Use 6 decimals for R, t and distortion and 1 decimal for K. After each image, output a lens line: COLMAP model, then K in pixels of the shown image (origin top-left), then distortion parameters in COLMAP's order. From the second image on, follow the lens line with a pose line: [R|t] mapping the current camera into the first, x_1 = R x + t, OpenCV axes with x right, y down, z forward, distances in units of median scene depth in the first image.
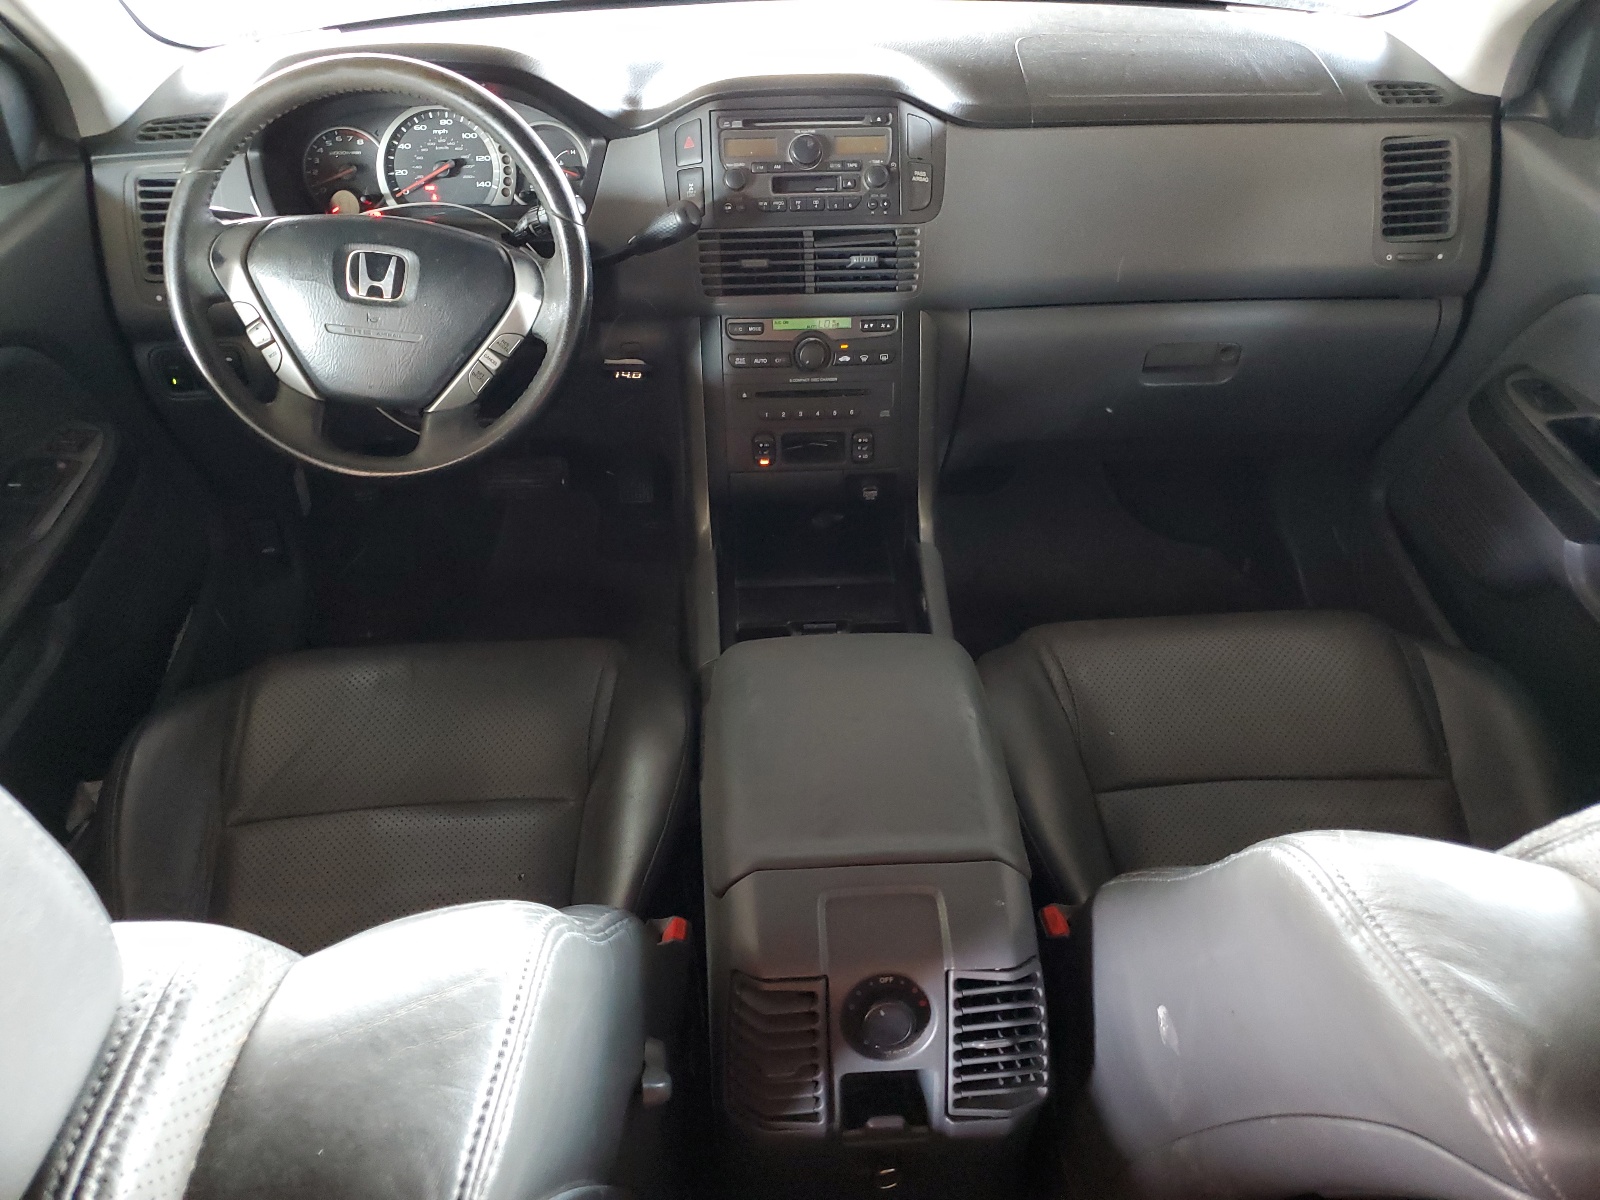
lens RADIAL K [[1223.5, 0, 804.6], [0, 1223.5, 595.4], [0, 0, 1]] dist [-0.000216, 0.001579]
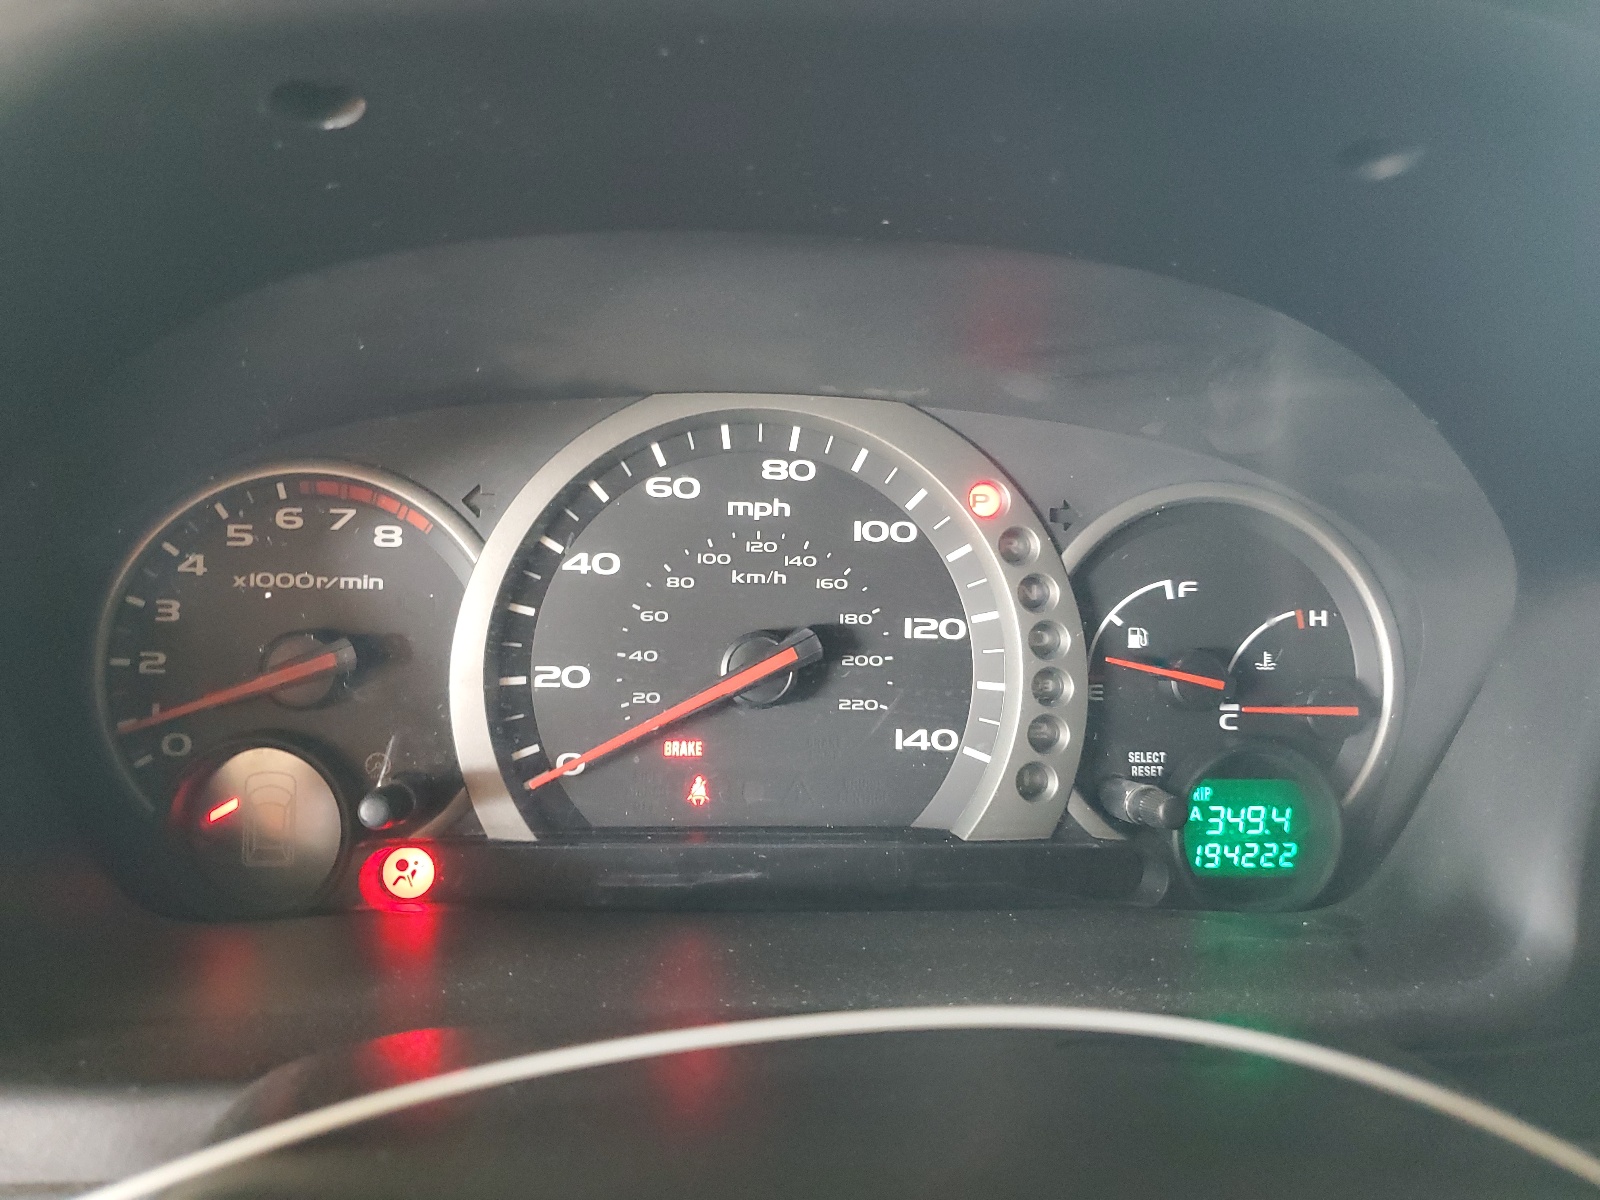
lens RADIAL K [[1223.5, 0, 795.4], [0, 1223.5, 599.8], [0, 0, 1]] dist [-0.000216, 0.001579]
pose [[0.998509, 0.043175, 0.033416, -0.297790], [-0.031465, 0.955276, -0.294037, -0.298151], [-0.044617, 0.292547, 0.955210, 0.792697]]
